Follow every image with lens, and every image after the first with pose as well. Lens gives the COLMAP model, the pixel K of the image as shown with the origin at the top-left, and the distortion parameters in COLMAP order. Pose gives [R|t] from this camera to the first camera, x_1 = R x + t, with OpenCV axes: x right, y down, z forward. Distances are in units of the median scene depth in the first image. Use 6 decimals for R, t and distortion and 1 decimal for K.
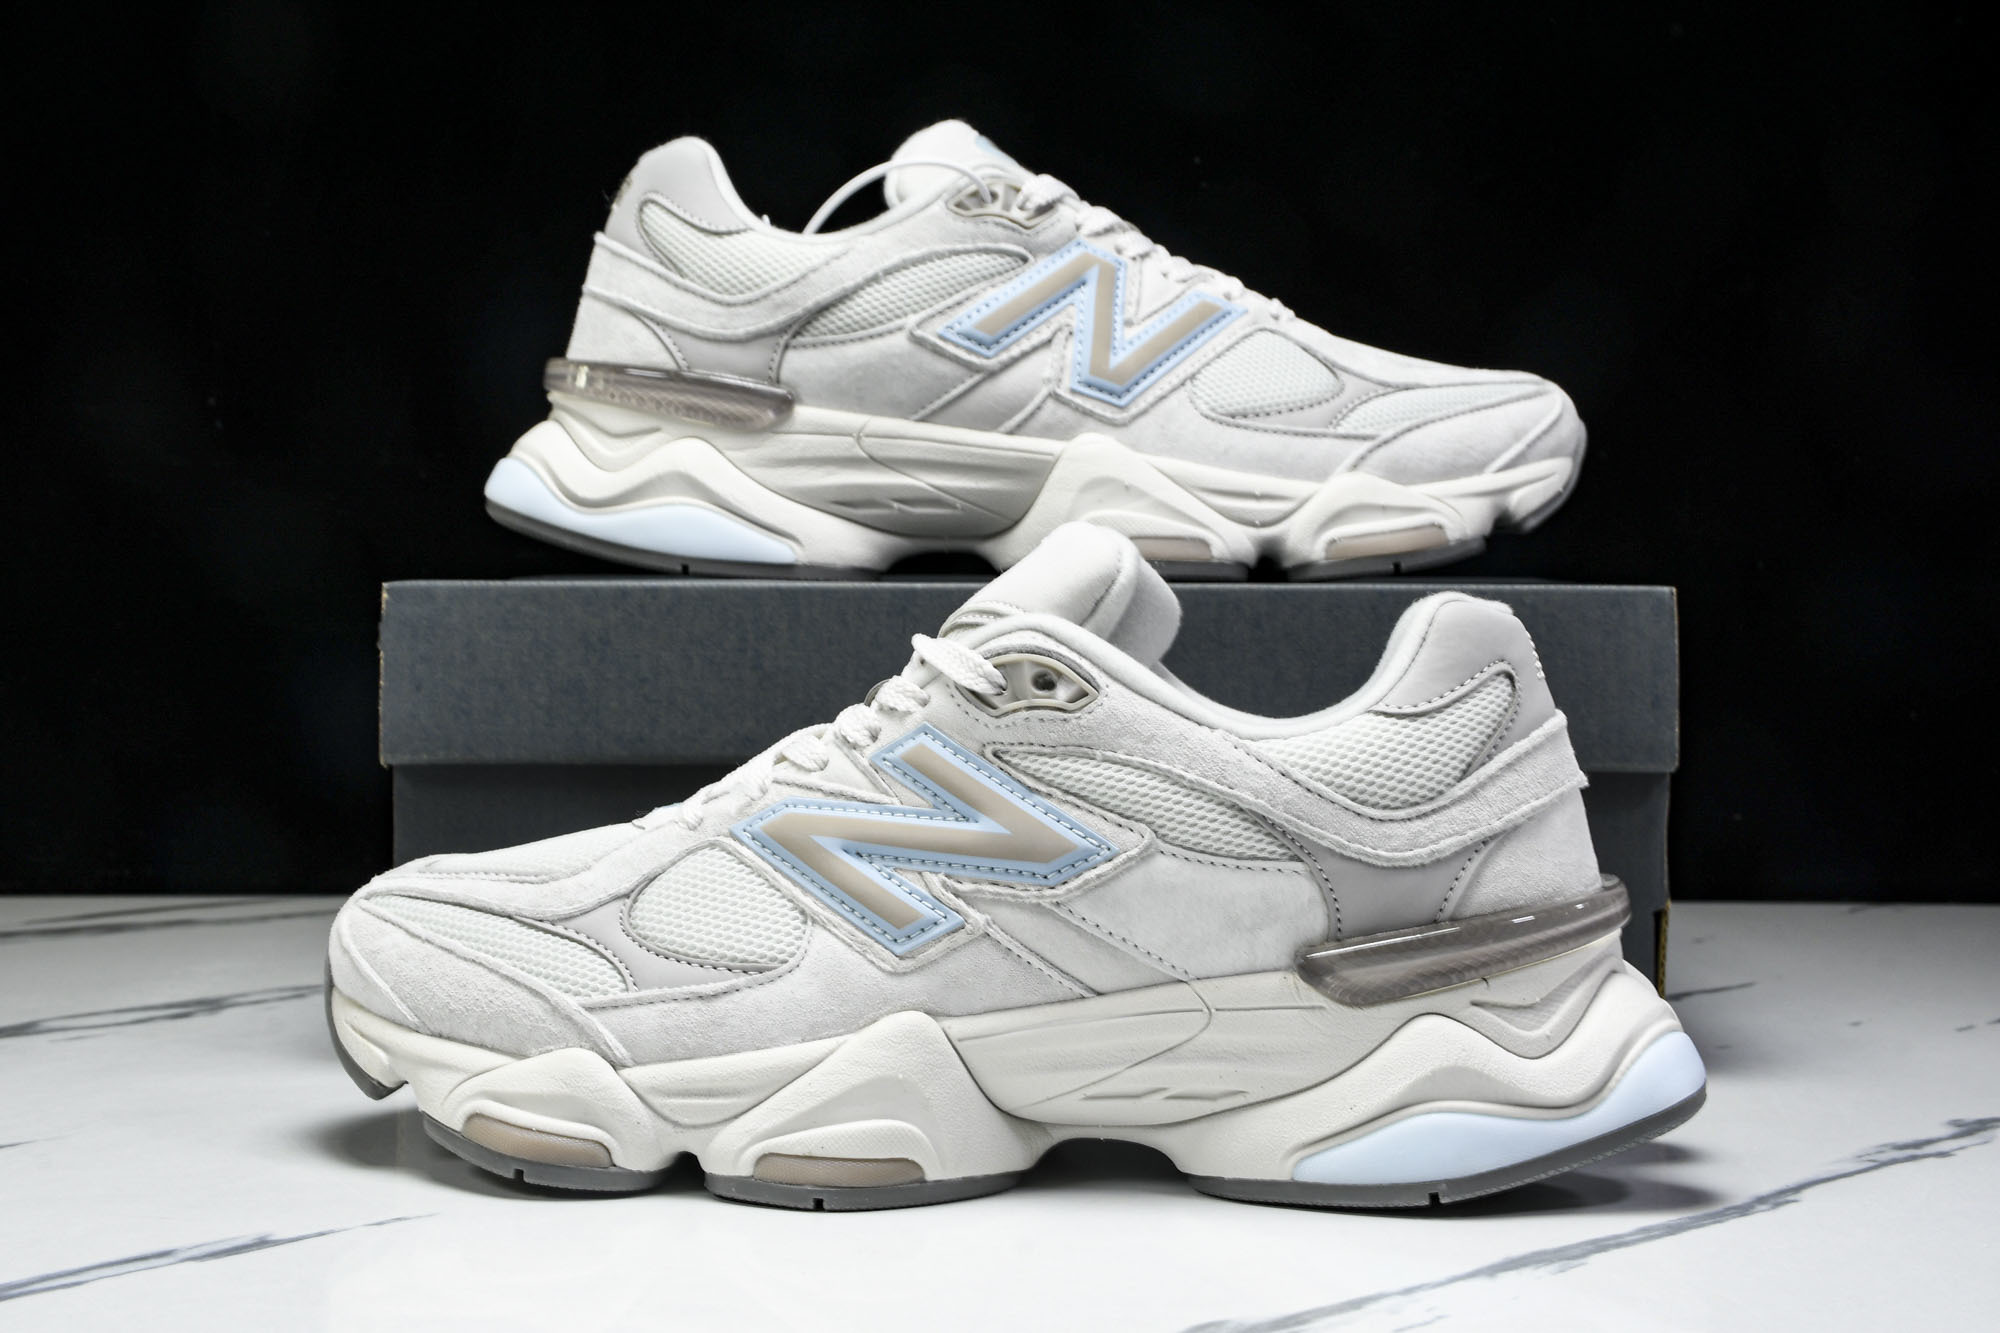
lens RADIAL K [[3077.4, 0, 994.1], [0, 3077.4, 580.0], [0, 0, 1]] dist [0.036456, 0.373590]
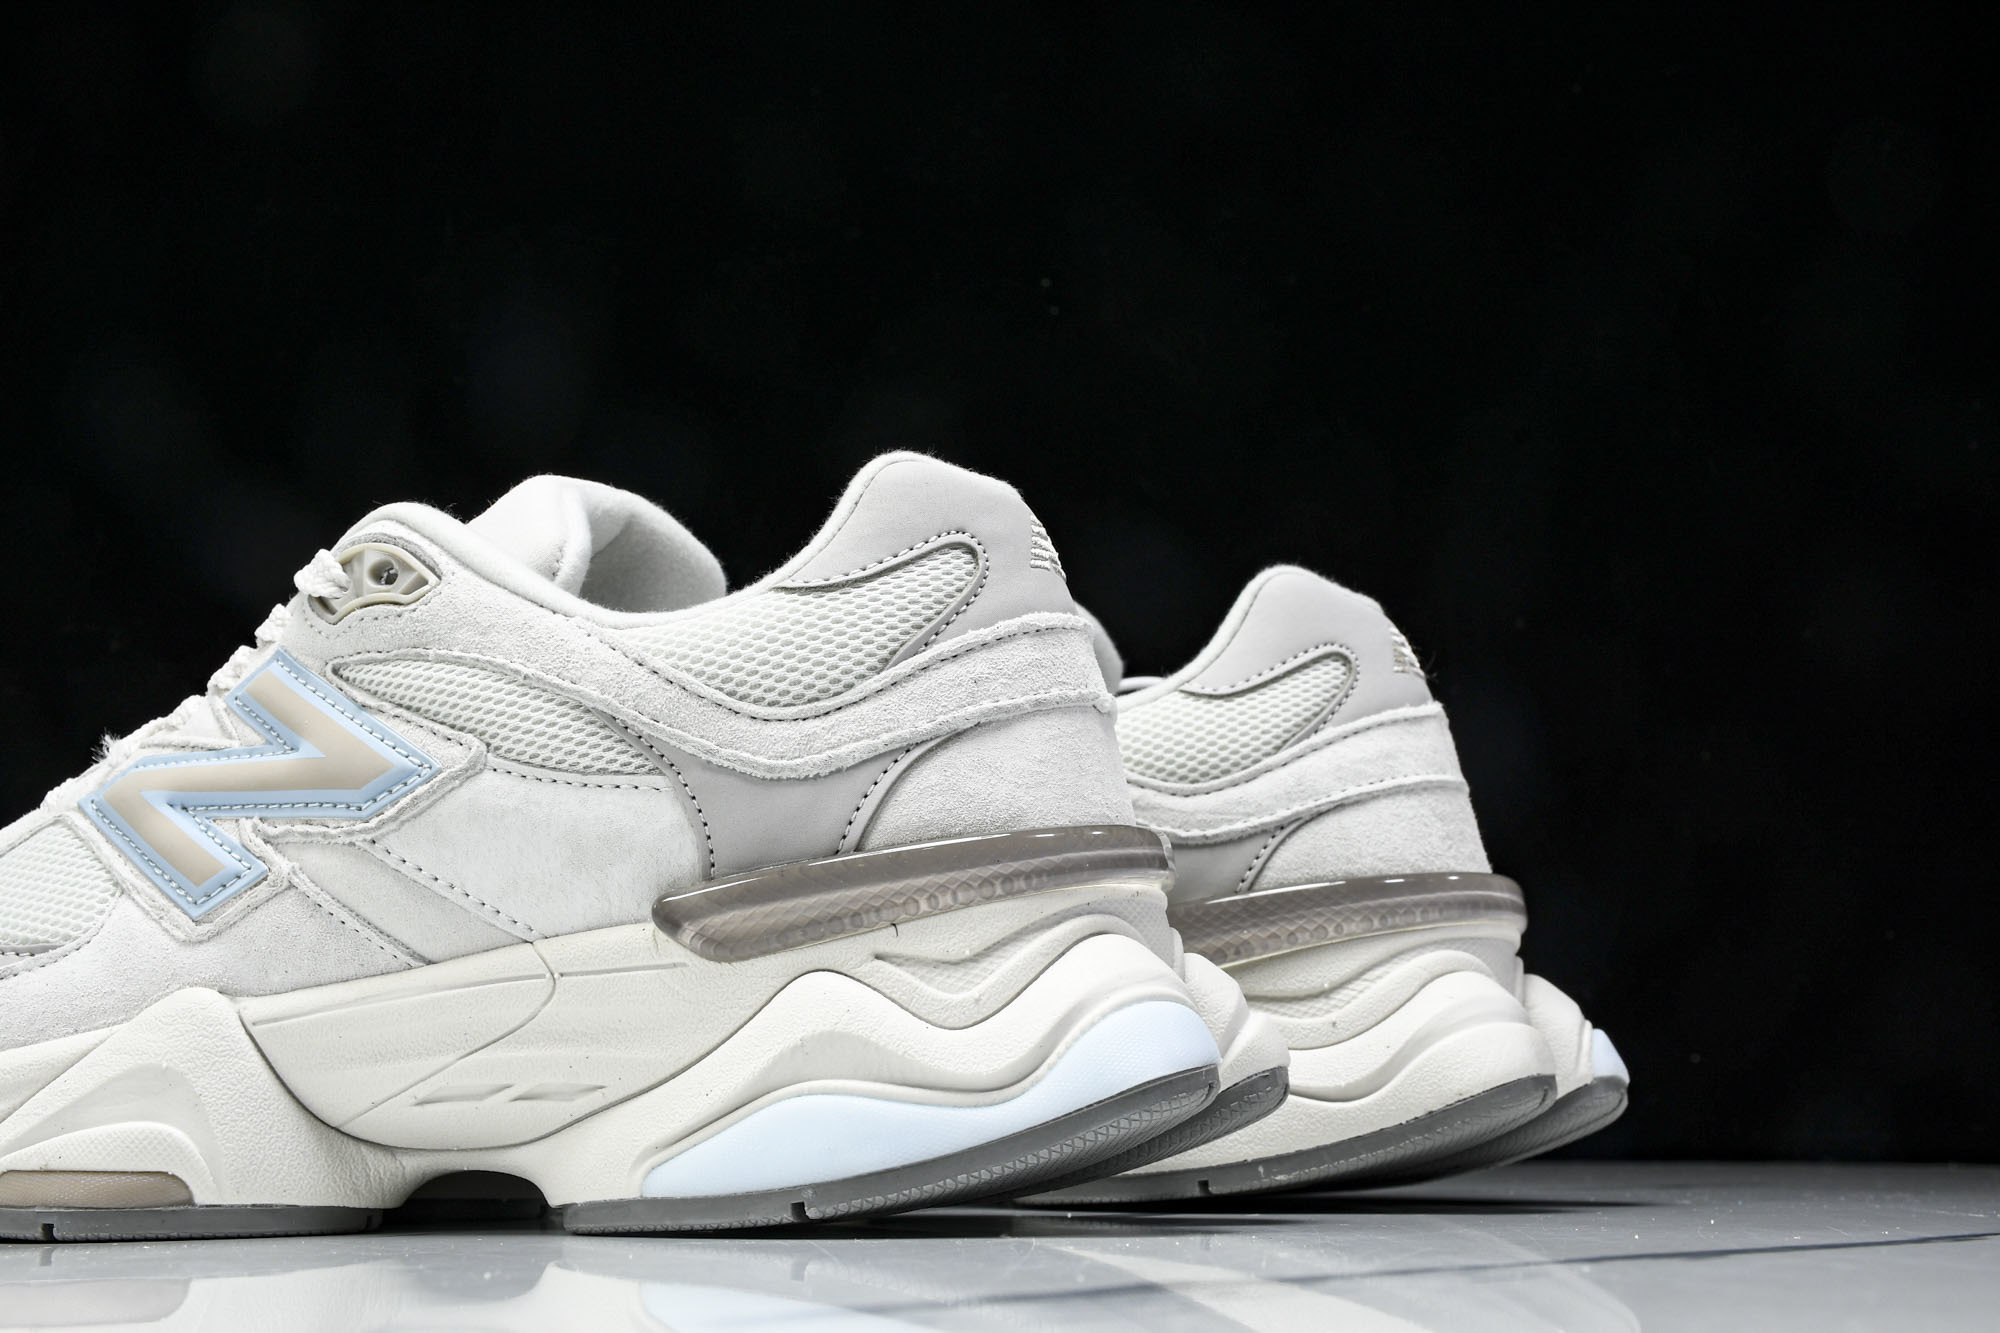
lens RADIAL K [[3077.4, 0, 994.1], [0, 3077.4, 580.0], [0, 0, 1]] dist [0.036456, 0.373590]
pose [[0.973438, -0.045101, -0.224465, 0.346642], [0.000207, 0.980579, -0.196126, 0.189849], [0.228951, 0.190870, 0.954542, 0.269140]]
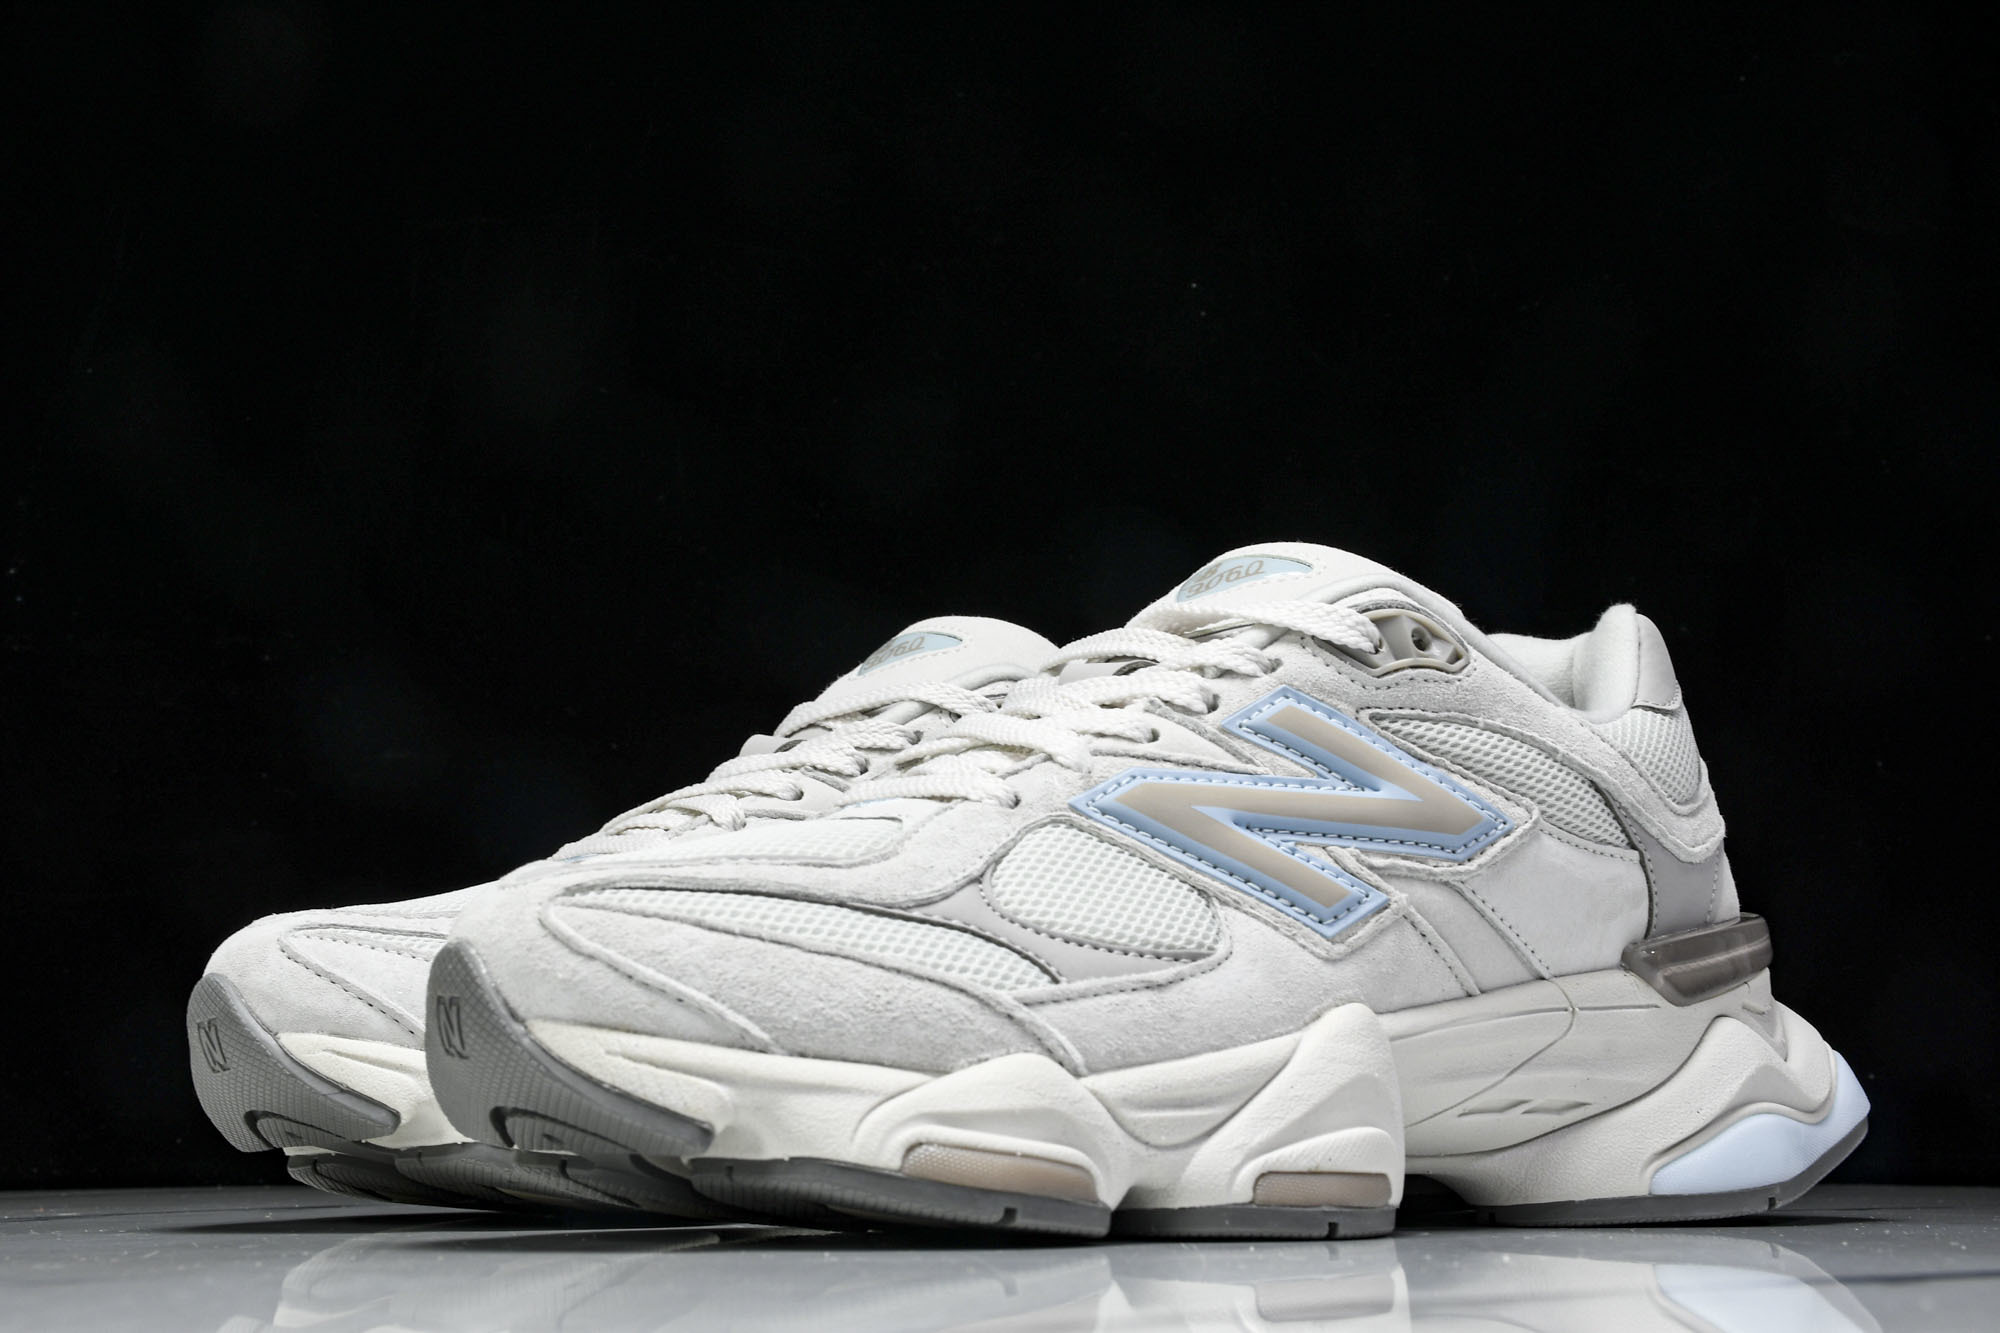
lens RADIAL K [[3077.4, 0, 994.1], [0, 3077.4, 580.0], [0, 0, 1]] dist [0.036456, 0.373590]
pose [[0.718260, 0.120167, 0.685320, -0.681308], [0.015001, 0.982069, -0.187923, 0.180494], [-0.695614, 0.145257, 0.703578, 0.448667]]
